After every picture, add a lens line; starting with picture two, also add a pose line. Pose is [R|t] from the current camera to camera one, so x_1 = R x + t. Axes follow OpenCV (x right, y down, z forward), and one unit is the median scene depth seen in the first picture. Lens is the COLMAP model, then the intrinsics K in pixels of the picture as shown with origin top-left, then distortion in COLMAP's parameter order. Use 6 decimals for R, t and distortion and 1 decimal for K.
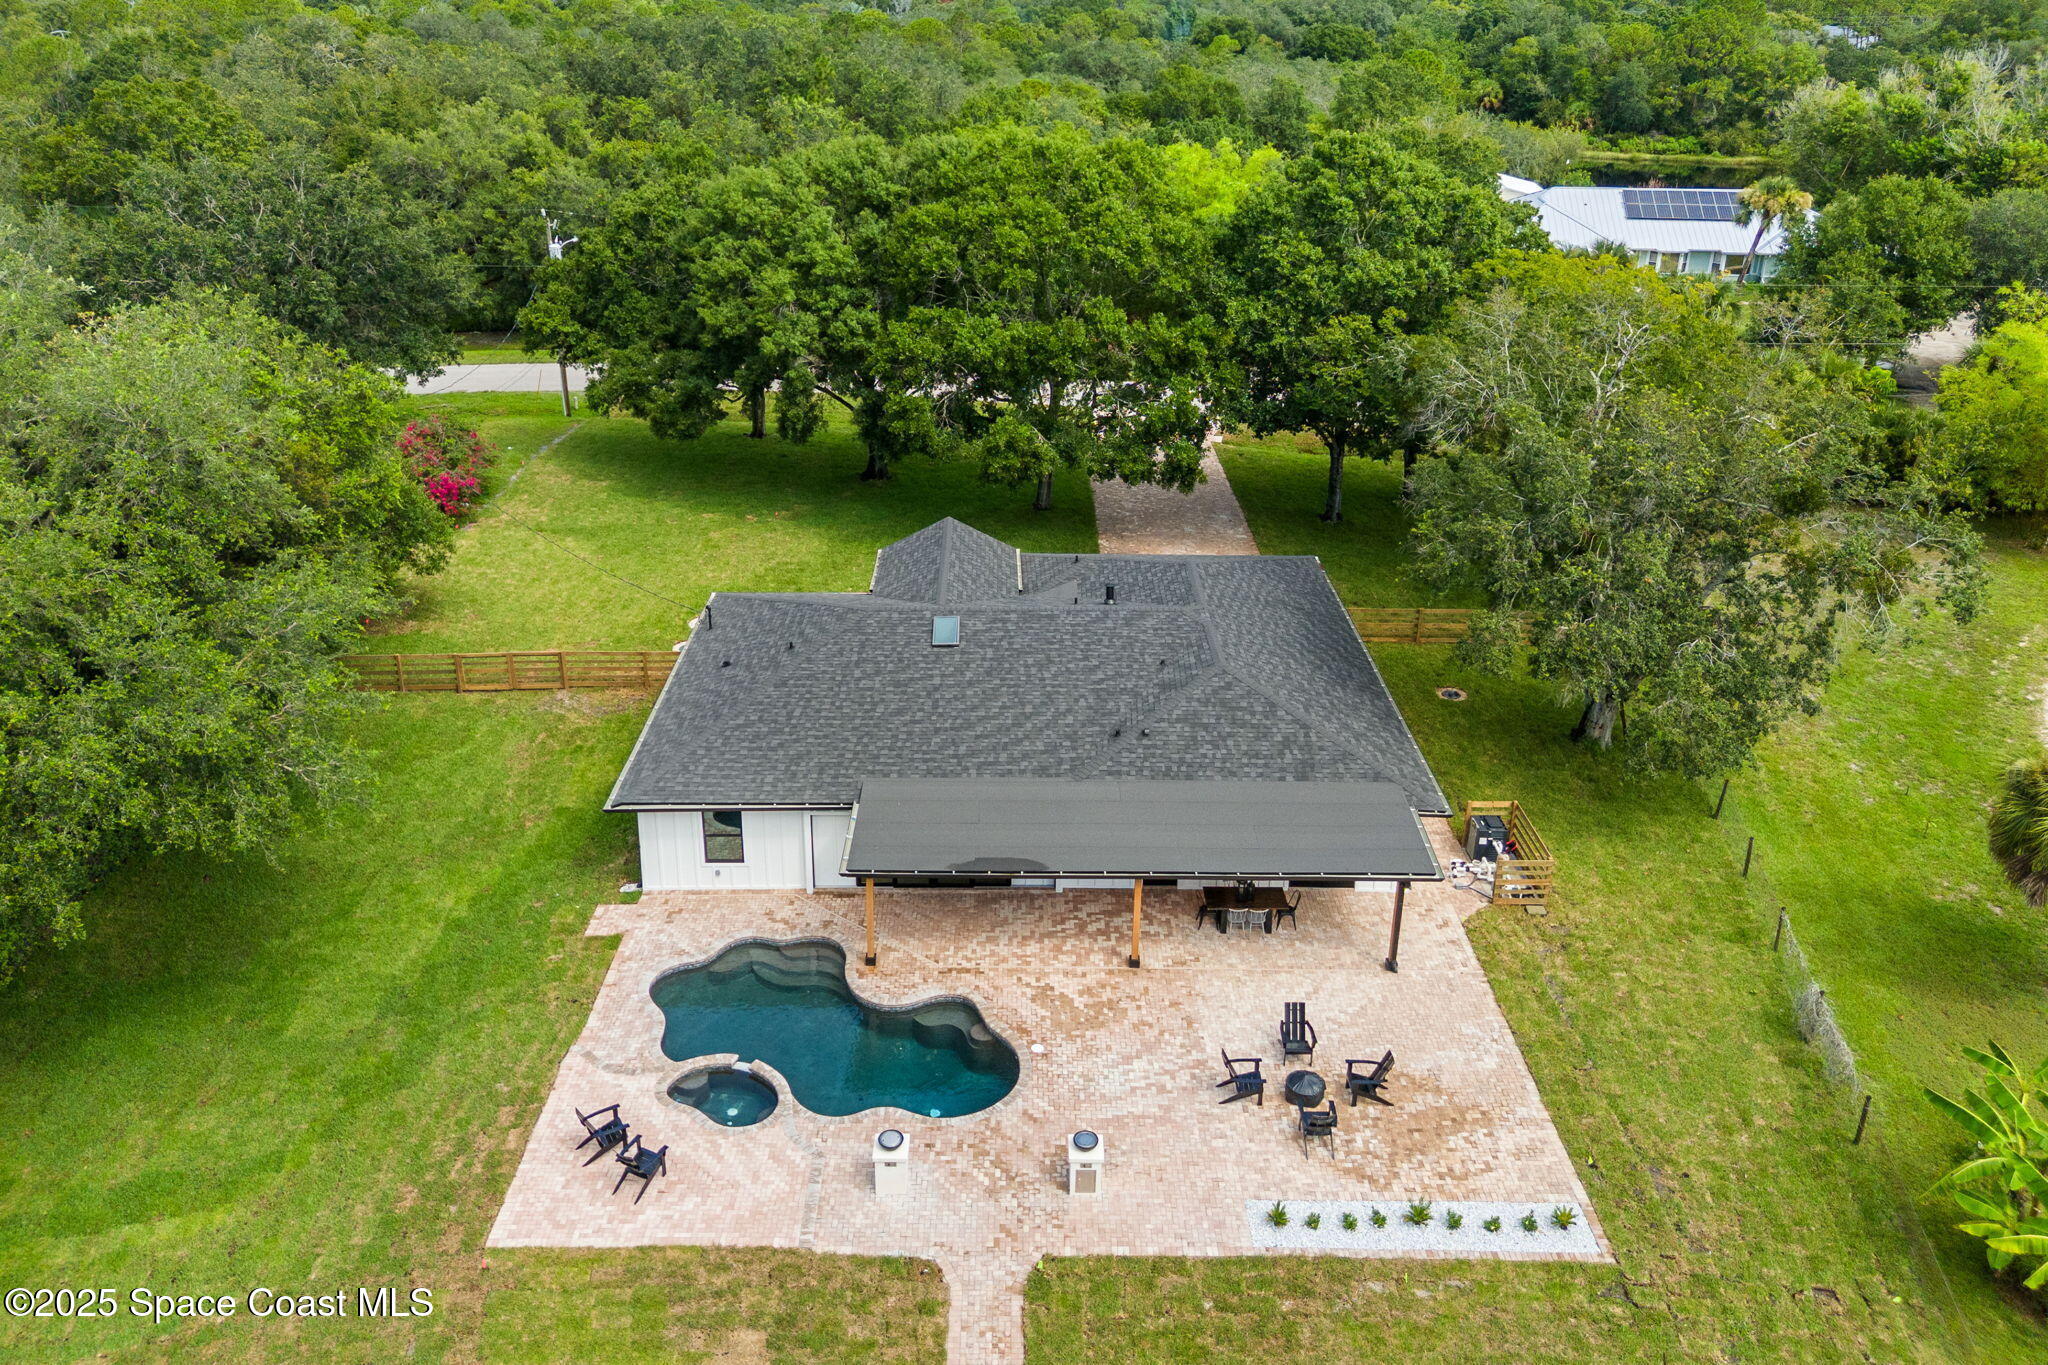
lens RADIAL K [[1542.3, 0, 1025.8], [0, 1542.3, 591.7], [0, 0, 1]] dist [0.046866, -0.036057]
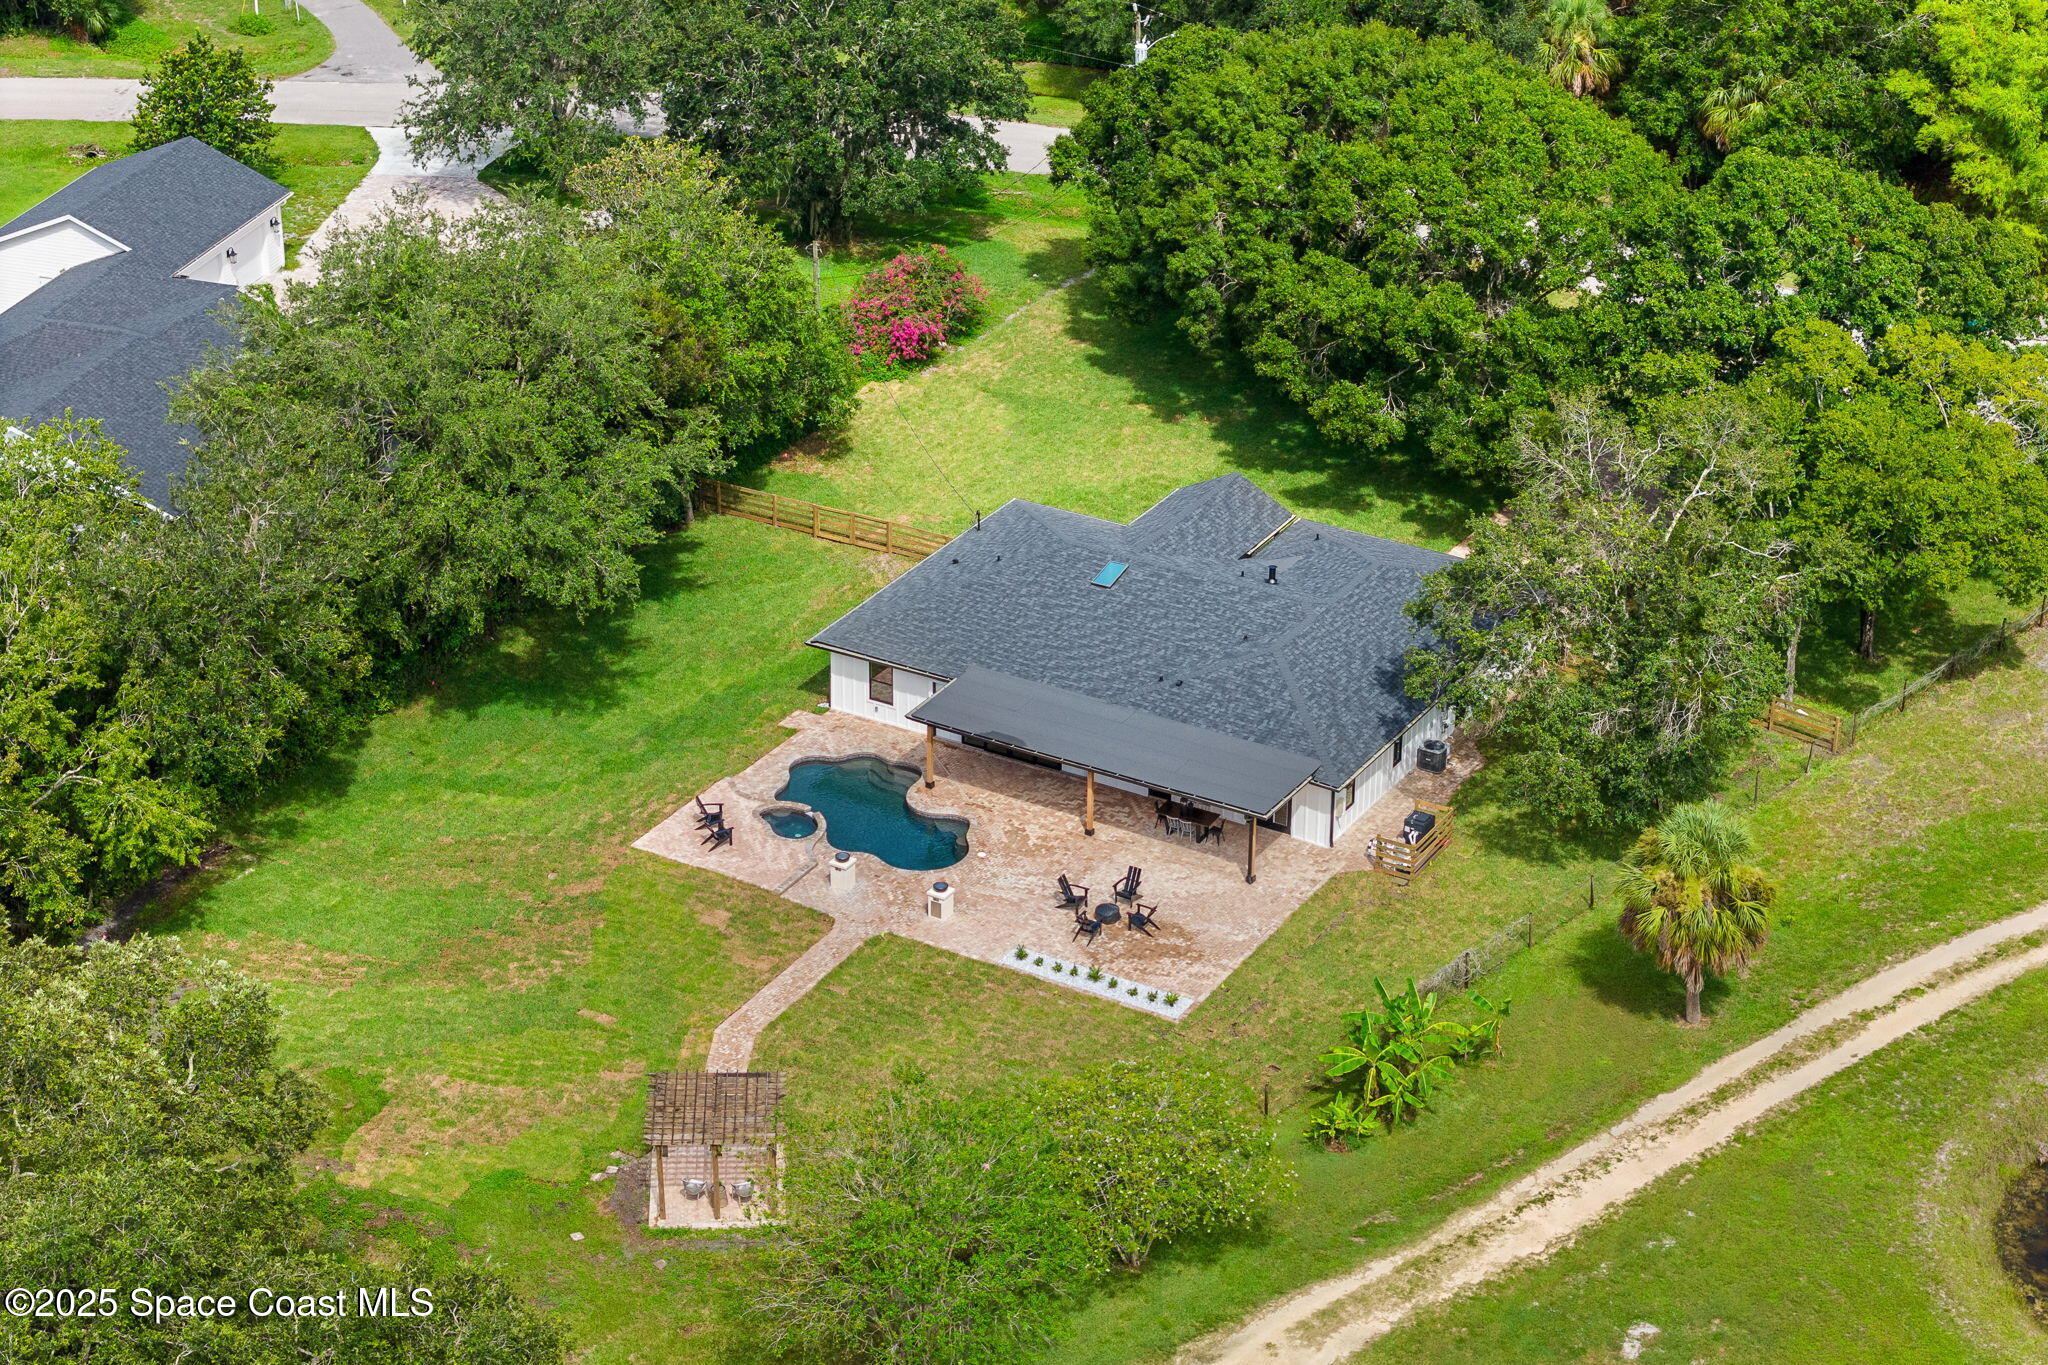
lens RADIAL K [[4140.2, 0, 1024.0], [0, 4140.2, 682.5], [0, 0, 1]] dist [-0.041765, -0.093486]
pose [[0.857088, 0.229052, -0.461449, 1.635888], [-0.188461, 0.973040, 0.132947, -0.361119], [0.479461, -0.026982, 0.877149, -2.204086]]
